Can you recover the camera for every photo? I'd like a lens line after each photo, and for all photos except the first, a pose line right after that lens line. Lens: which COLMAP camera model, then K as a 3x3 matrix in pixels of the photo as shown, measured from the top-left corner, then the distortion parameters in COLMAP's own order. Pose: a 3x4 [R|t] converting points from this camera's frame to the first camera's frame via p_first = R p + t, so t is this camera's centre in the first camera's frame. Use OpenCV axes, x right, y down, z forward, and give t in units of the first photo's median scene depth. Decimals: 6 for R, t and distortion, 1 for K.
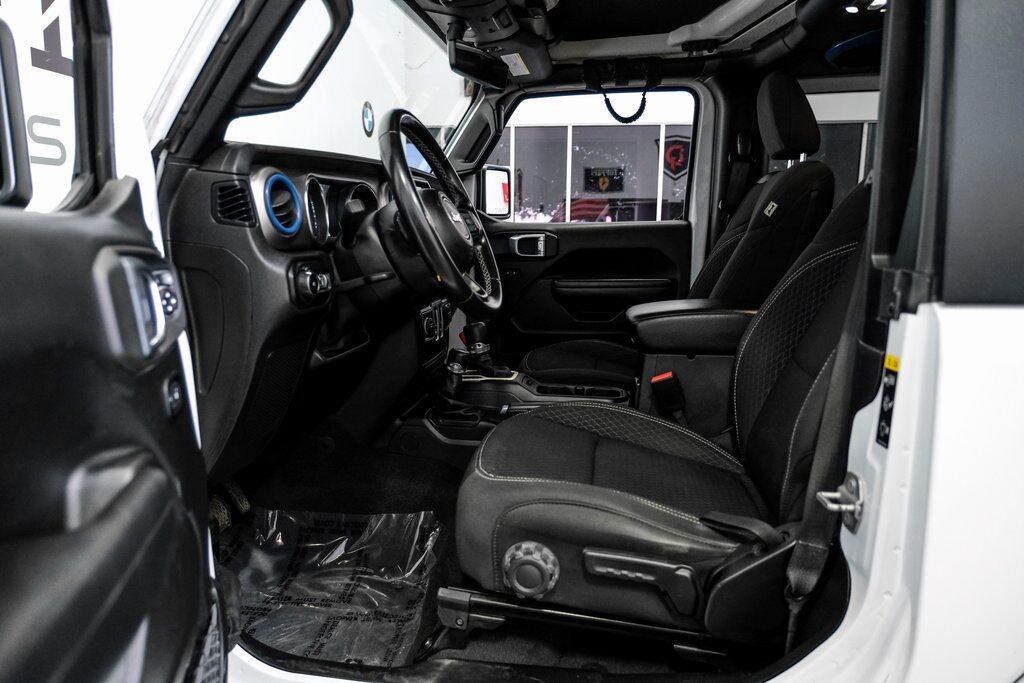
lens RADIAL K [[680.3, 0, 512.0], [0, 680.3, 341.5], [0, 0, 1]] dist [-0.030954, 0.003749]
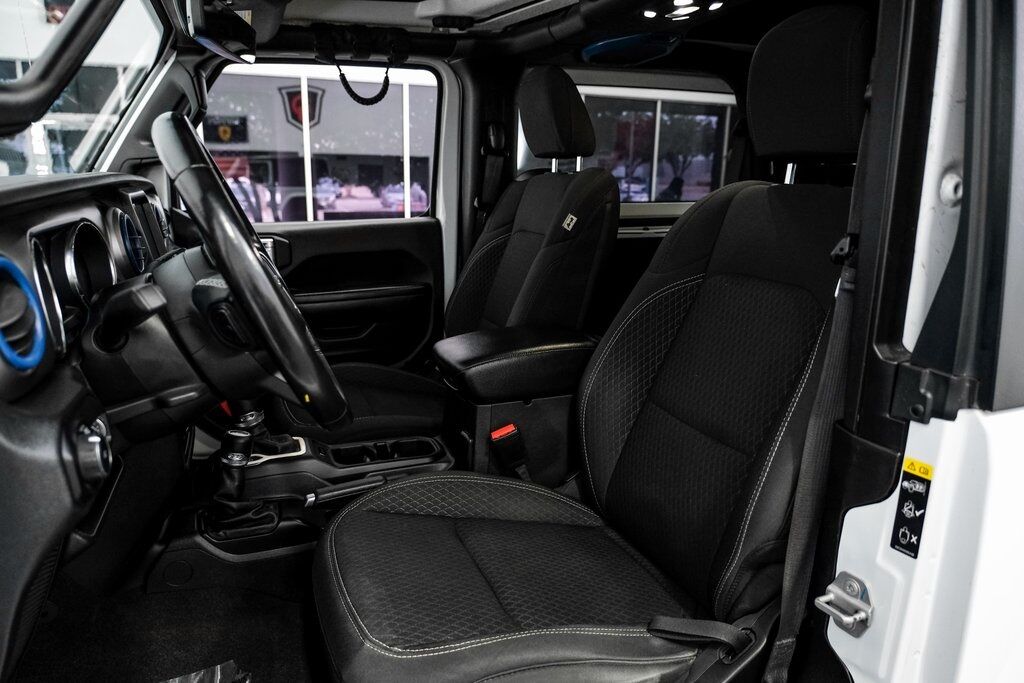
lens RADIAL K [[683.7, 0, 512.1], [0, 683.7, 350.7], [0, 0, 1]] dist [-0.023746, -0.000865]
pose [[0.866370, -0.115034, 0.485974, -0.180652], [0.076119, 0.992157, 0.099151, -0.136002], [-0.493568, -0.048909, 0.868331, 0.248374]]
